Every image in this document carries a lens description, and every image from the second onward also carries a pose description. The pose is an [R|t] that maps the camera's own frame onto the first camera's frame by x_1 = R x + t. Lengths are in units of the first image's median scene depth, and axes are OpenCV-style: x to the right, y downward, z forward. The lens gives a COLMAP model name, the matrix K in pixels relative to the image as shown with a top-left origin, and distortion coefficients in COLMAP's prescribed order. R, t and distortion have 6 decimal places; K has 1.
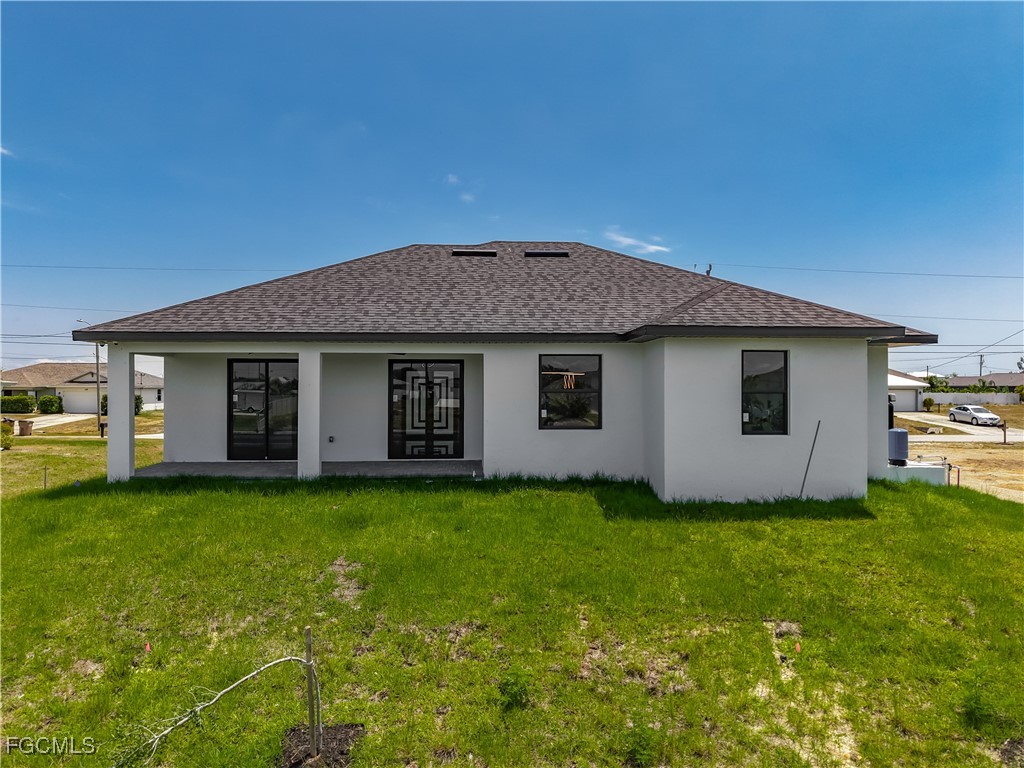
lens RADIAL K [[687.3, 0, 514.4], [0, 687.3, 388.3], [0, 0, 1]] dist [0.009294, -0.000964]
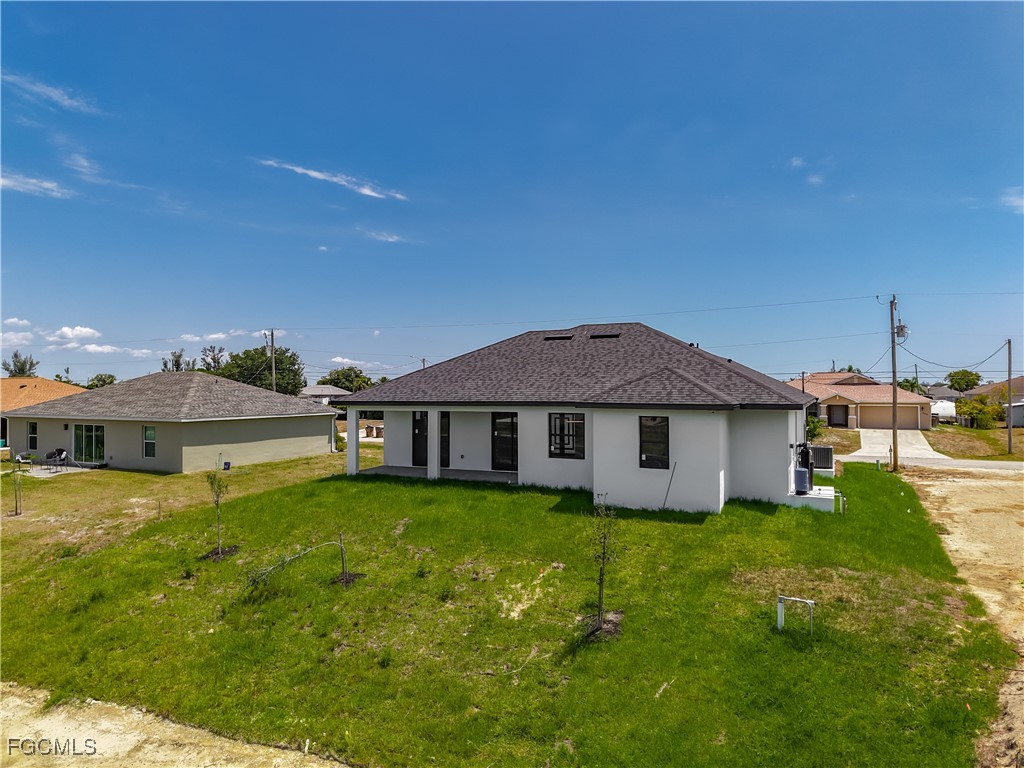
lens RADIAL K [[687.3, 0, 514.4], [0, 687.3, 388.3], [0, 0, 1]] dist [0.009294, -0.000964]
pose [[0.891953, -0.001781, -0.452124, 0.730397], [0.000187, 0.999994, -0.003569, -0.105116], [0.452128, 0.003098, 0.891948, -0.539326]]
